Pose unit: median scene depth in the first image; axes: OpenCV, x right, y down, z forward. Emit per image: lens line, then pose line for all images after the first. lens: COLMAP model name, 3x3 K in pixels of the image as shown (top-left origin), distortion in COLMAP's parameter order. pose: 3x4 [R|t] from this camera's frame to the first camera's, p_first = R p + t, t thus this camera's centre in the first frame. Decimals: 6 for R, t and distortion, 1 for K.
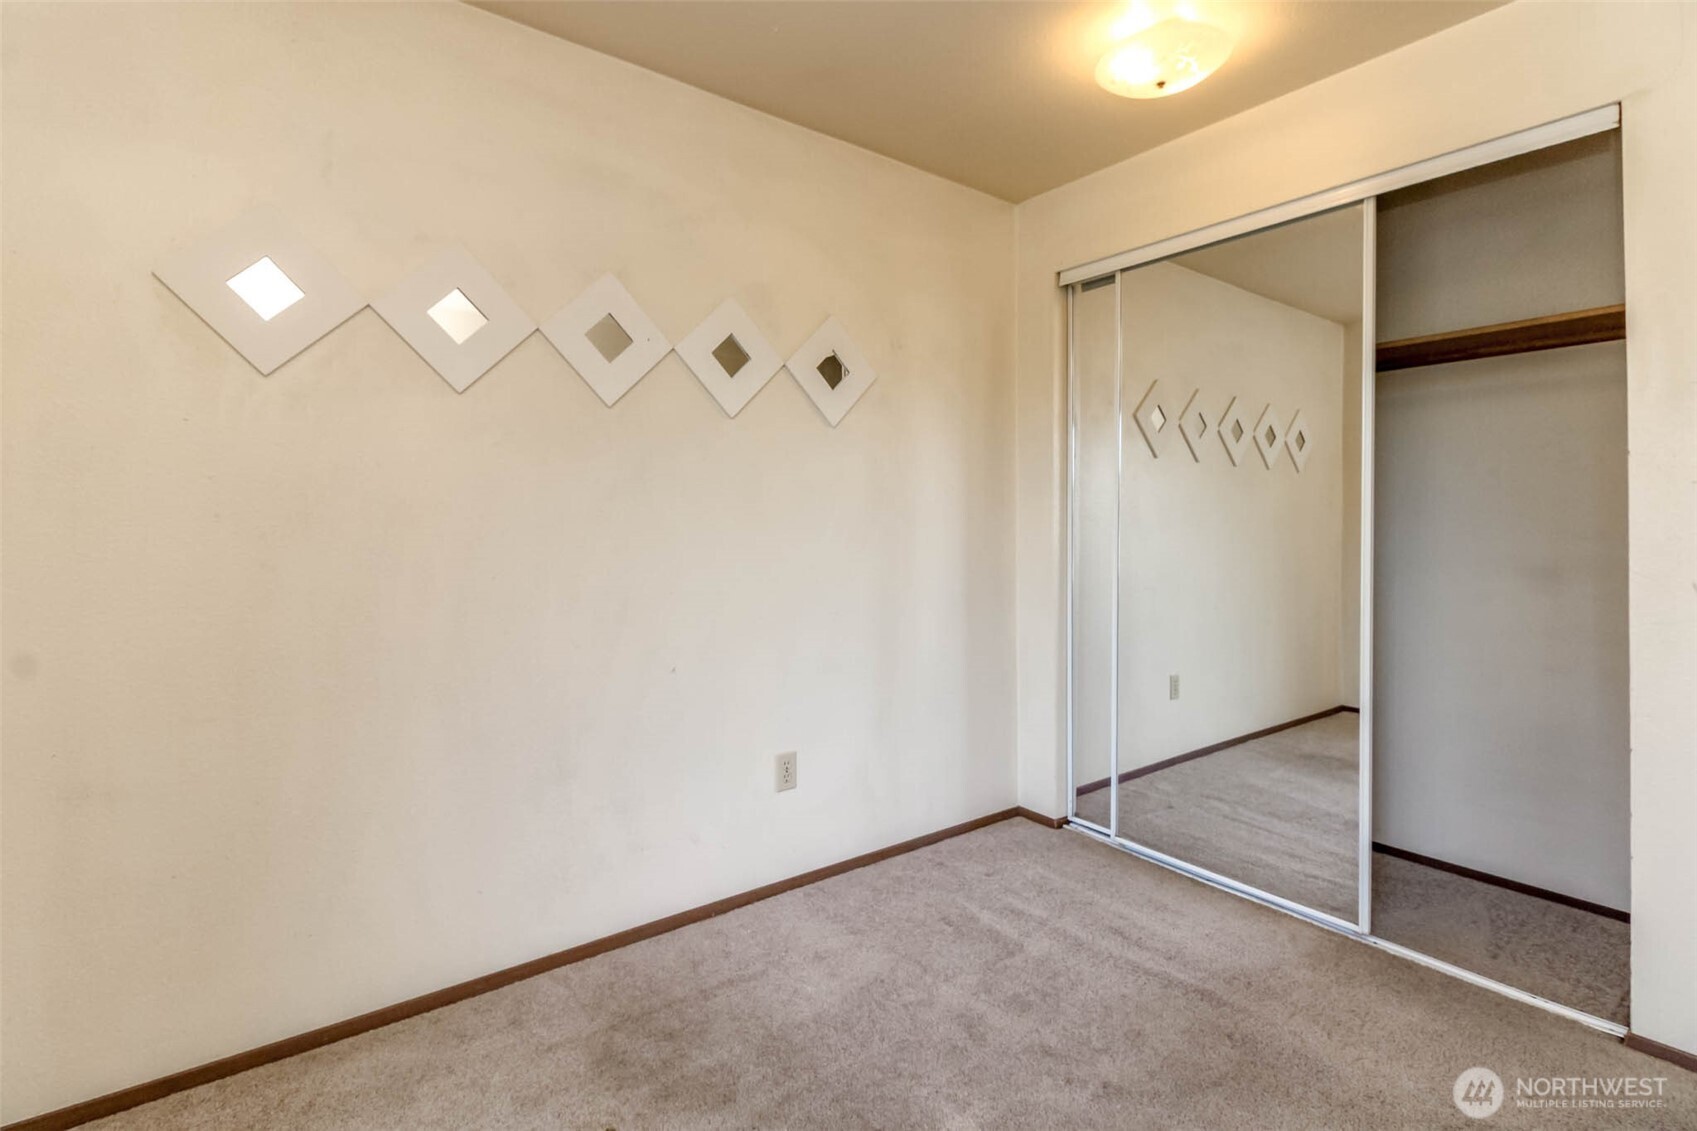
lens RADIAL K [[783.8, 0, 841.0], [0, 783.8, 523.9], [0, 0, 1]] dist [0.026101, -0.013518]
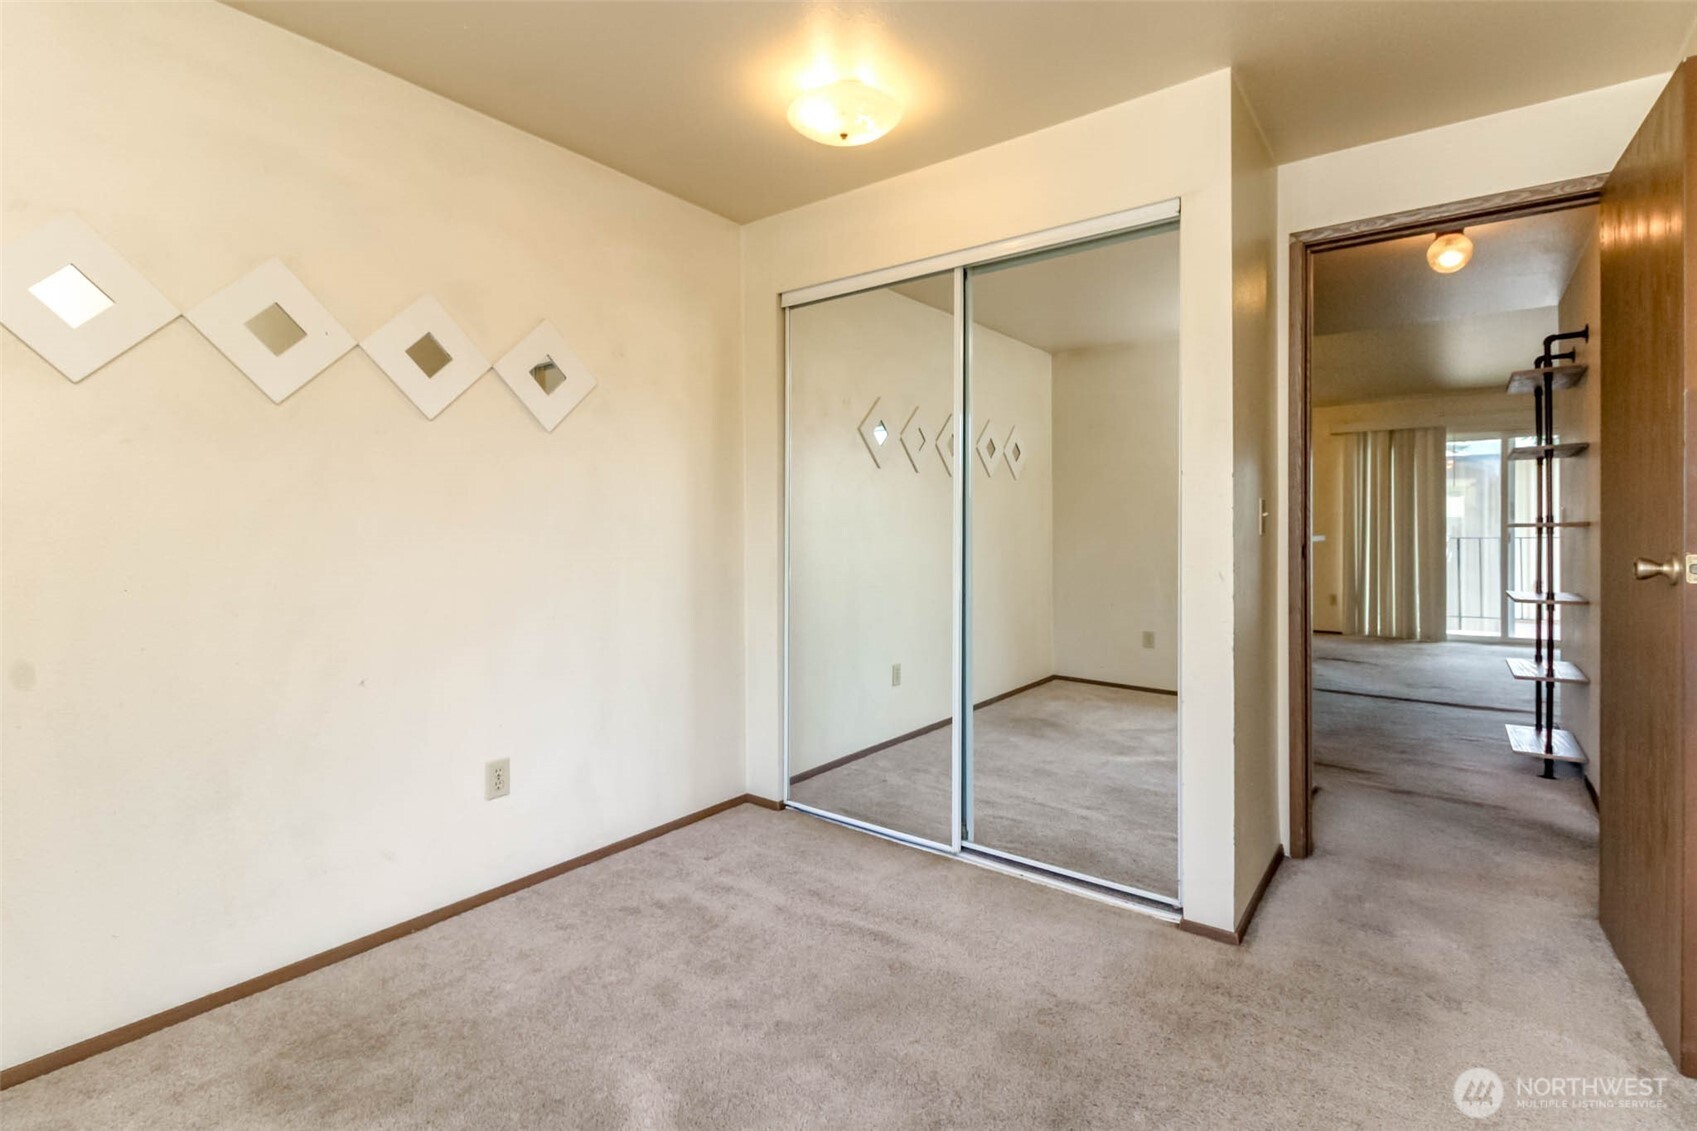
lens RADIAL K [[791.6, 0, 849.6], [0, 791.6, 540.4], [0, 0, 1]] dist [0.025525, -0.014294]
pose [[0.964072, -0.006310, 0.265567, 0.105038], [0.002025, 0.999863, 0.016406, -0.001812], [-0.265634, -0.015279, 0.963953, -0.092426]]
